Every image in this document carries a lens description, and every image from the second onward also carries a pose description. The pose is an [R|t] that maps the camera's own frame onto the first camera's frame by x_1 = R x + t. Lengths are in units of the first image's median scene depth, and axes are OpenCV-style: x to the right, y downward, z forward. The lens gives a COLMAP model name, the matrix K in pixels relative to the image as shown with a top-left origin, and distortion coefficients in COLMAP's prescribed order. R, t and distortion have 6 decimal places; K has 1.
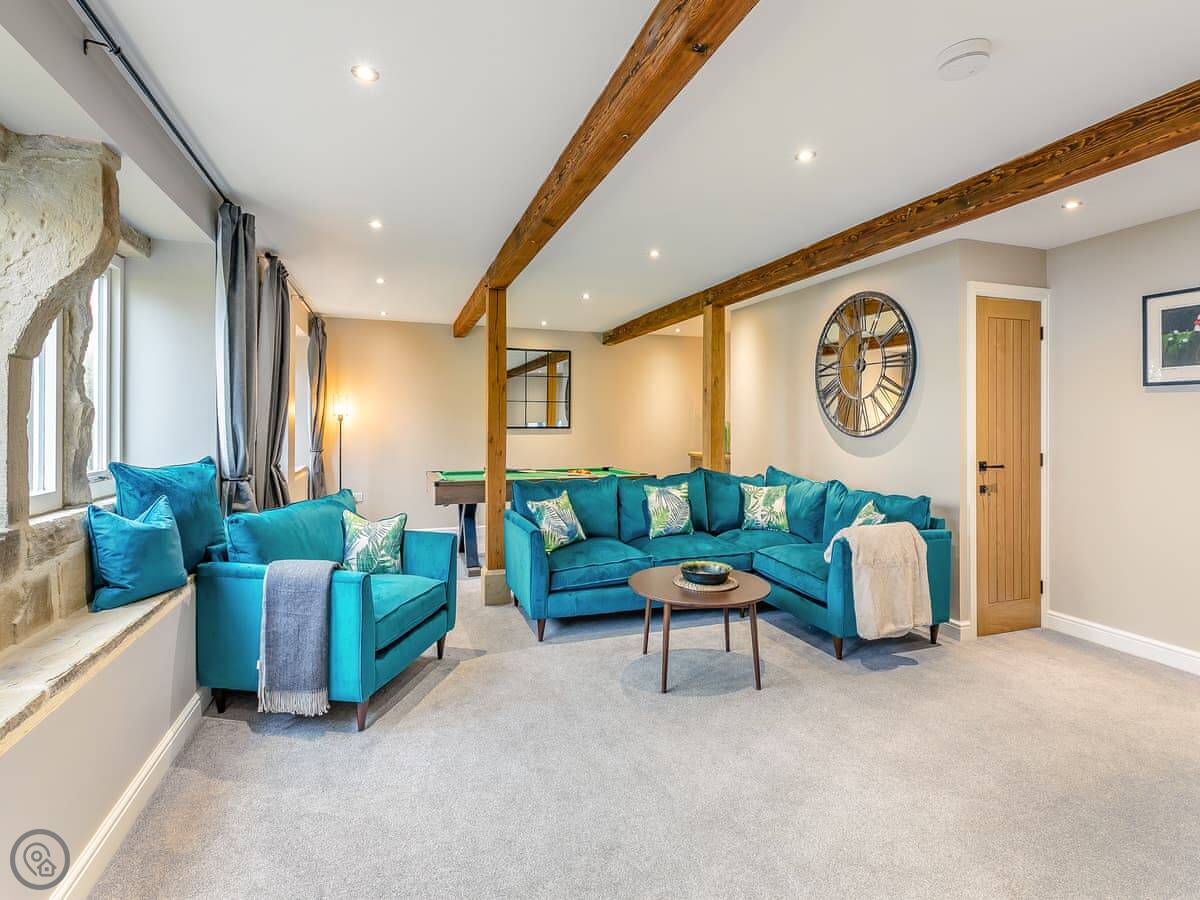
lens RADIAL K [[546.6, 0, 582.7], [0, 546.6, 448.3], [0, 0, 1]] dist [0.000460, -0.000062]
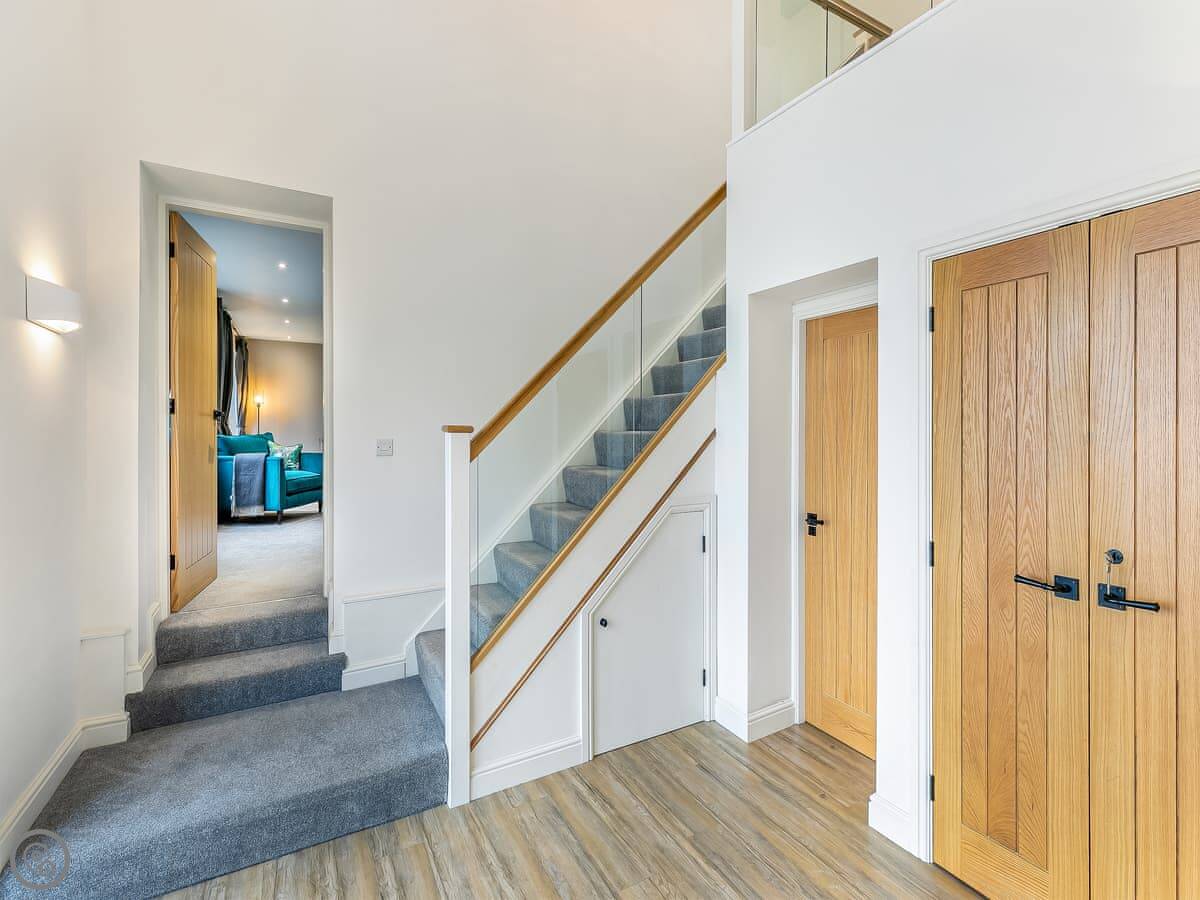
lens RADIAL K [[546.6, 0, 582.7], [0, 546.6, 448.3], [0, 0, 1]] dist [0.000460, -0.000062]
pose [[0.989226, -0.012599, 0.145853, 0.401770], [0.016513, 0.999535, -0.025651, 0.210561], [-0.145462, 0.027783, 0.988974, -1.125898]]
